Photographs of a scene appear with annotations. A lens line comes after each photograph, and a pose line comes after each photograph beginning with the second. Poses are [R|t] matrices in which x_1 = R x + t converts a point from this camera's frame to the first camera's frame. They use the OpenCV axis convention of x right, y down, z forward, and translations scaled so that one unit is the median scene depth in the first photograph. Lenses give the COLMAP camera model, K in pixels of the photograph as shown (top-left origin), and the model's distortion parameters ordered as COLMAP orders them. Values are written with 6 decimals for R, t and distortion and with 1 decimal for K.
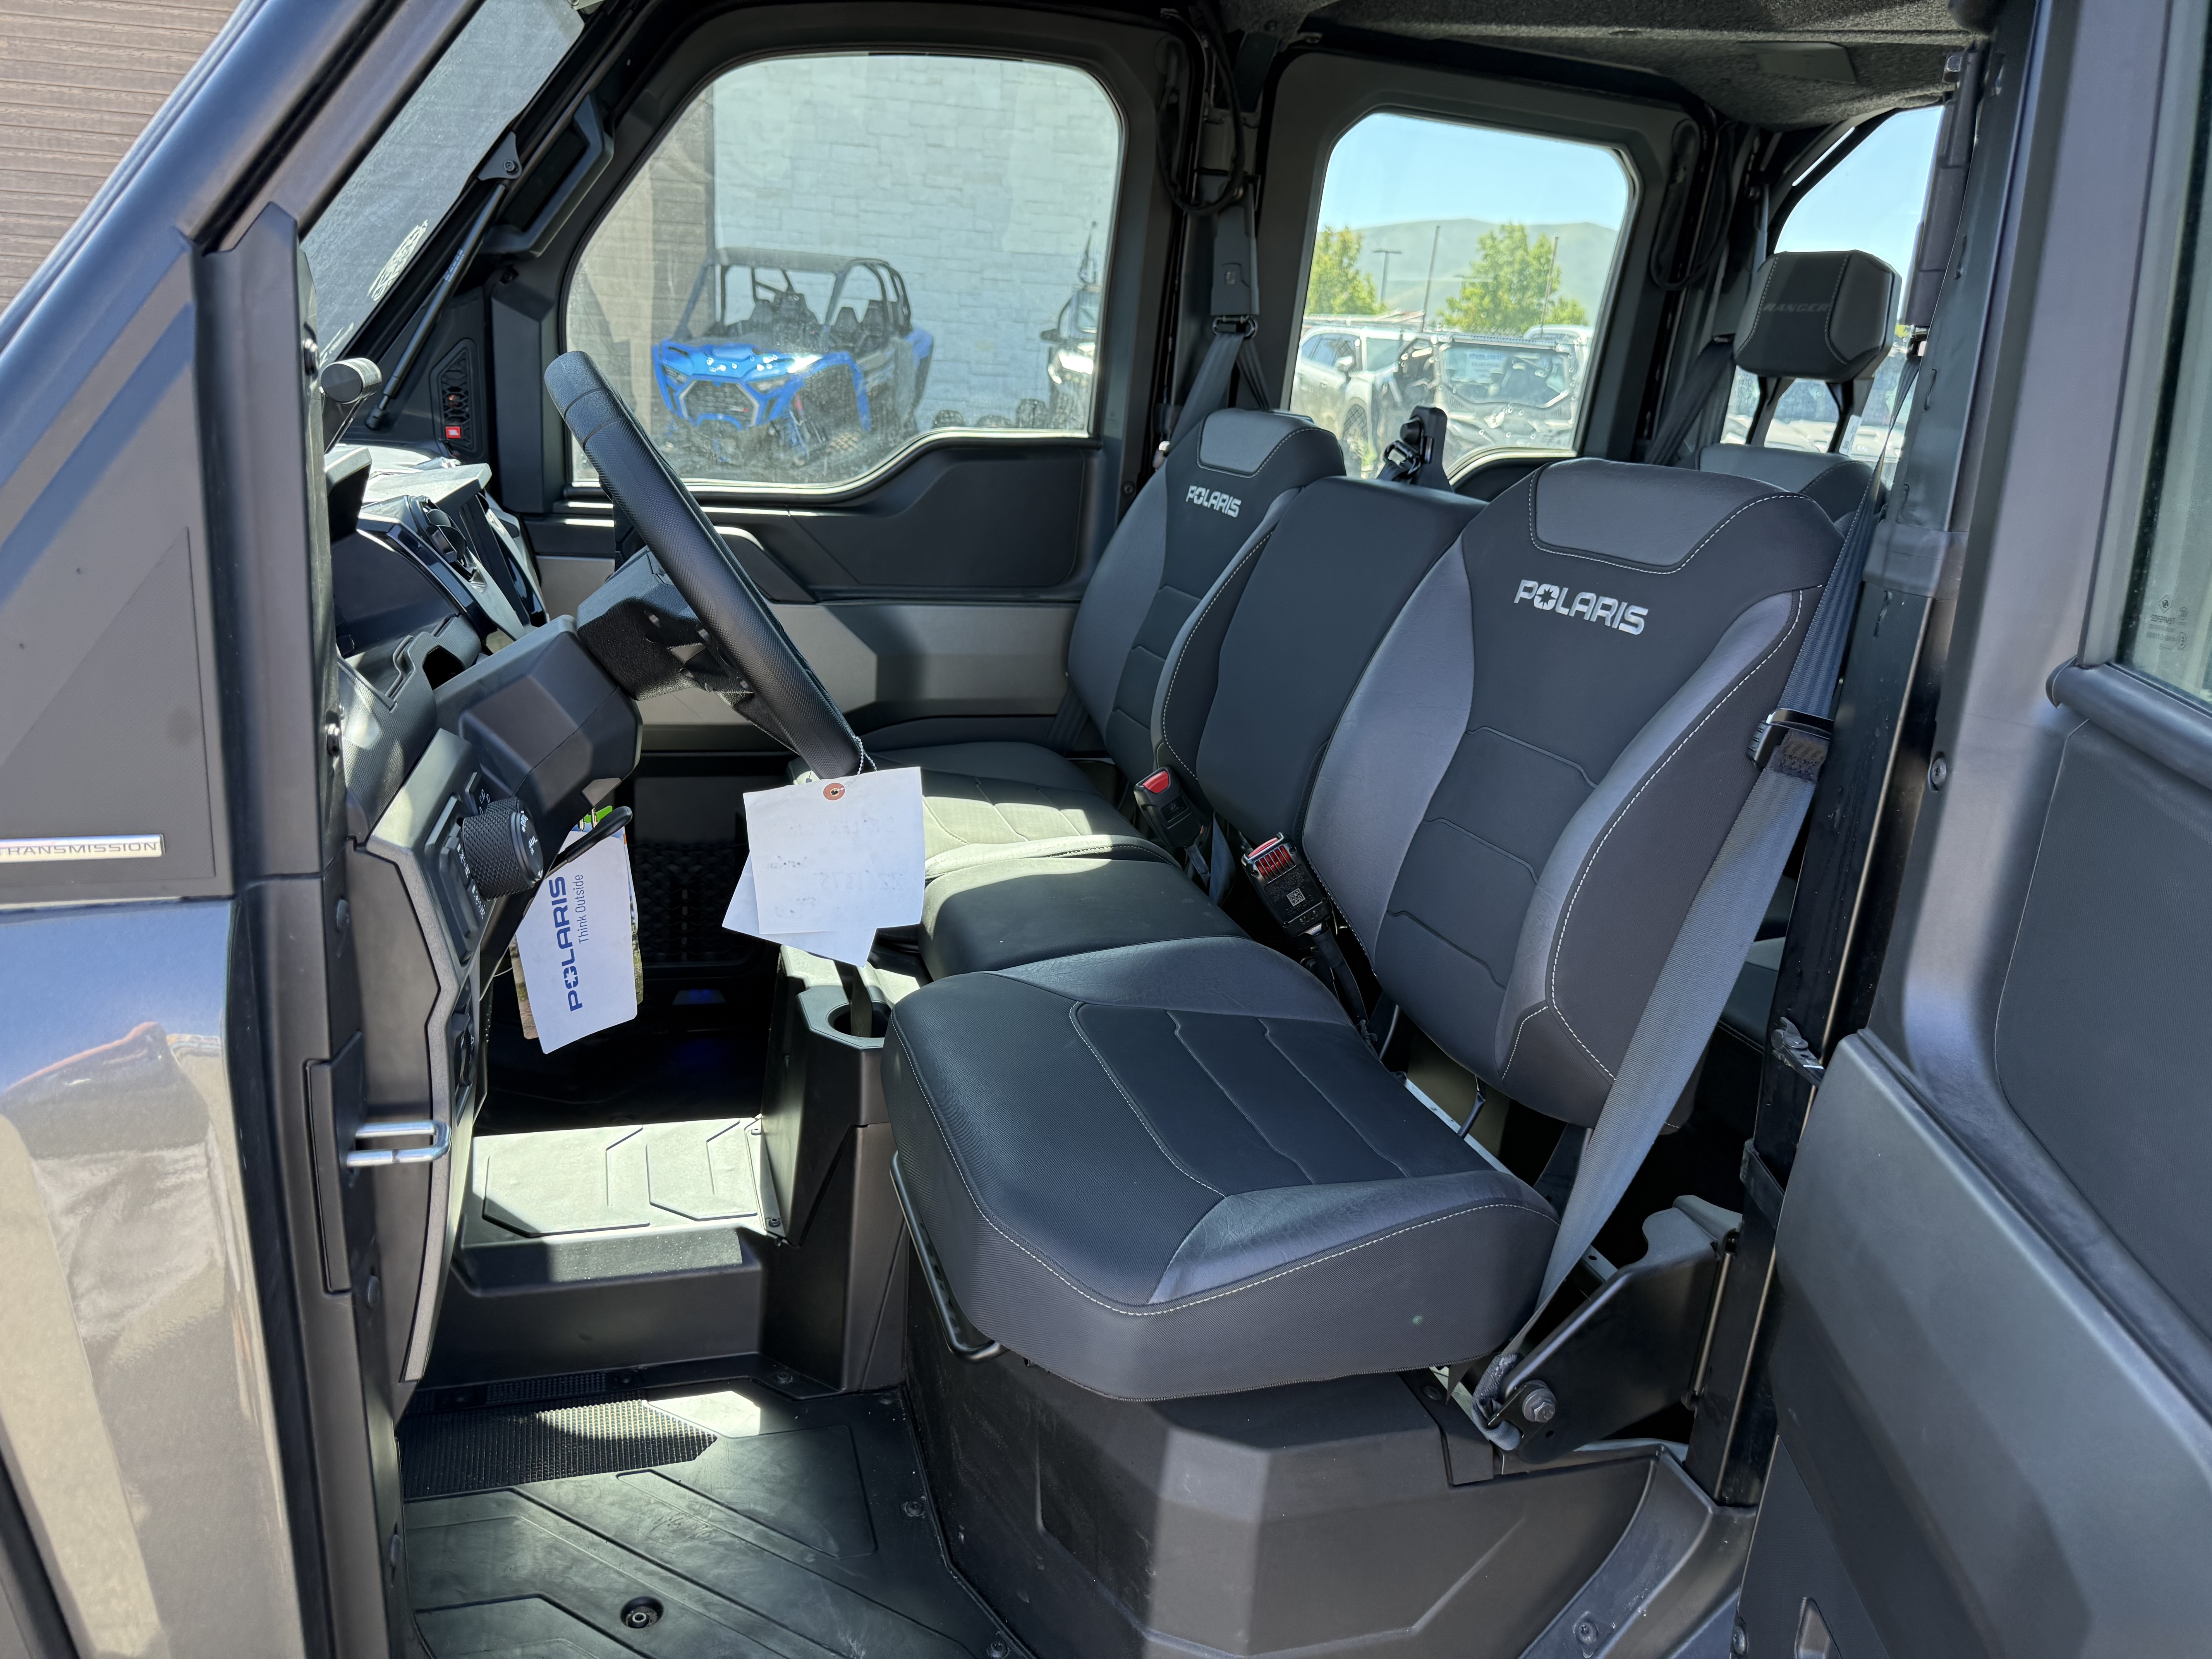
lens RADIAL K [[1576.0, 0, 1106.3], [0, 1576.0, 843.8], [0, 0, 1]] dist [0.034040, -0.047207]
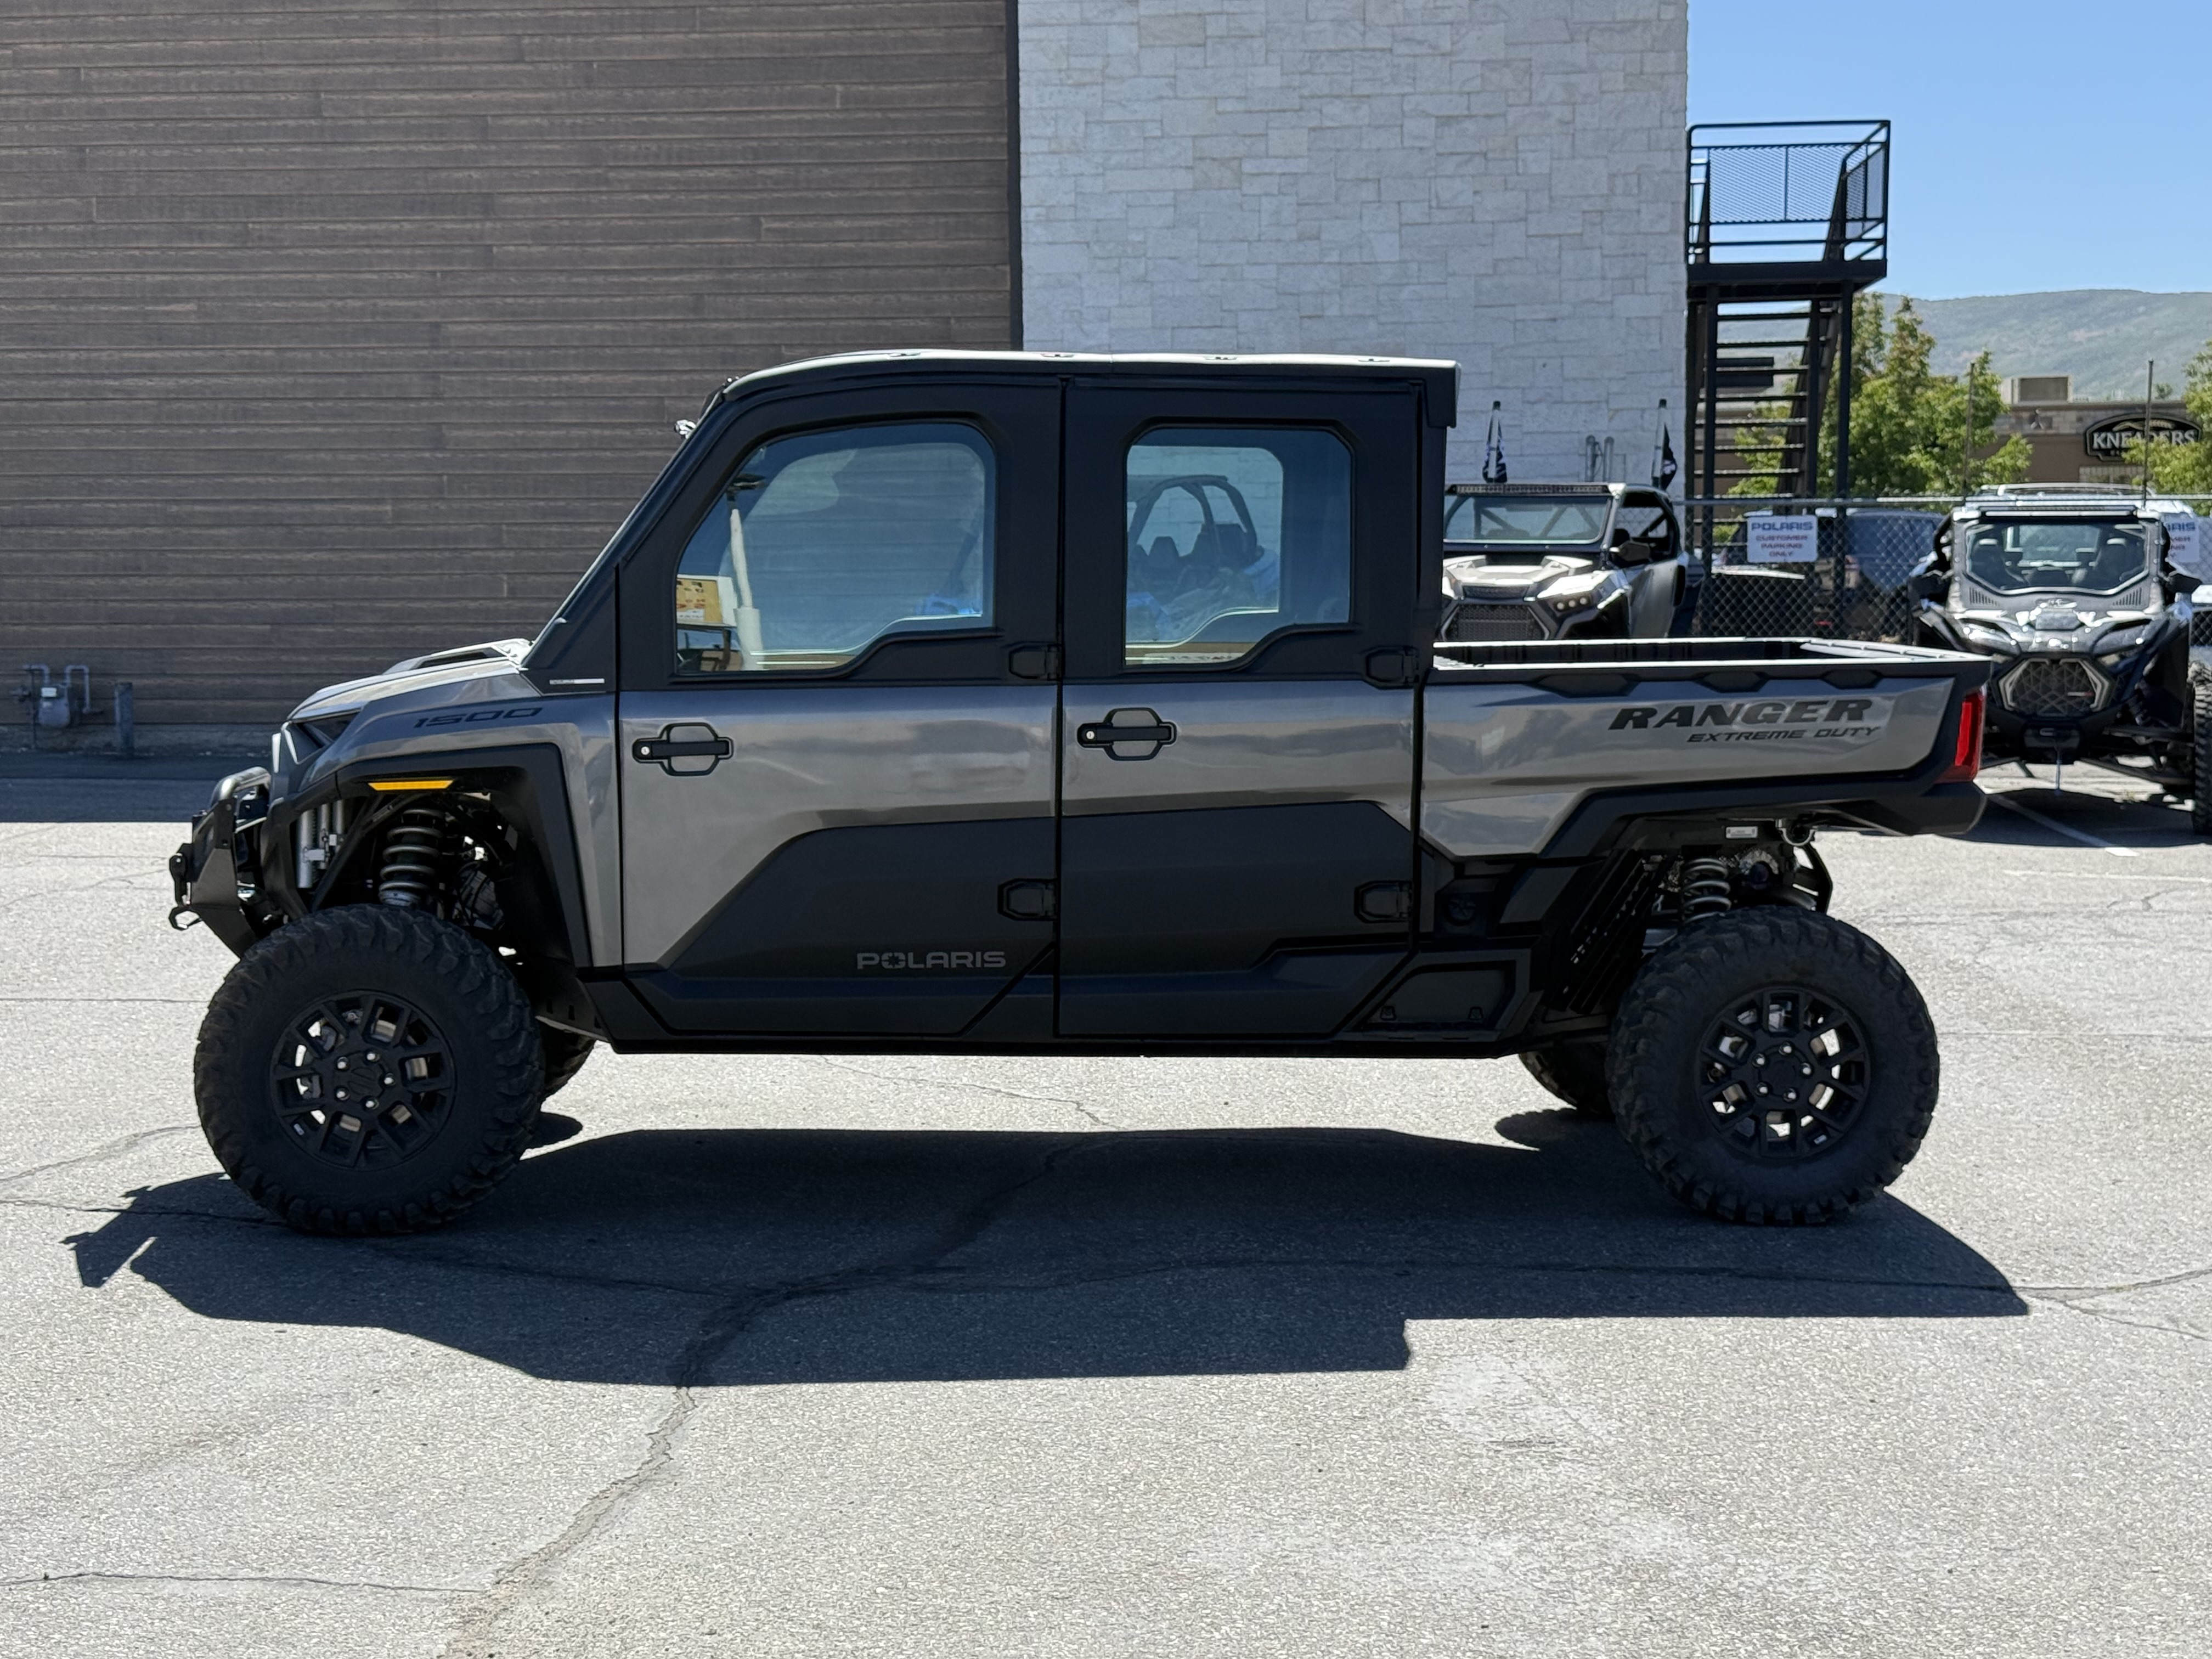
lens RADIAL K [[3237.8, 0, 1066.6], [0, 3237.8, 842.8], [0, 0, 1]] dist [0.128724, 0.000000]
pose [[0.963019, -0.049648, -0.264820, 0.215463], [-0.010792, 0.974979, -0.222036, 0.168675], [0.269217, 0.216683, 0.938387, -0.498482]]
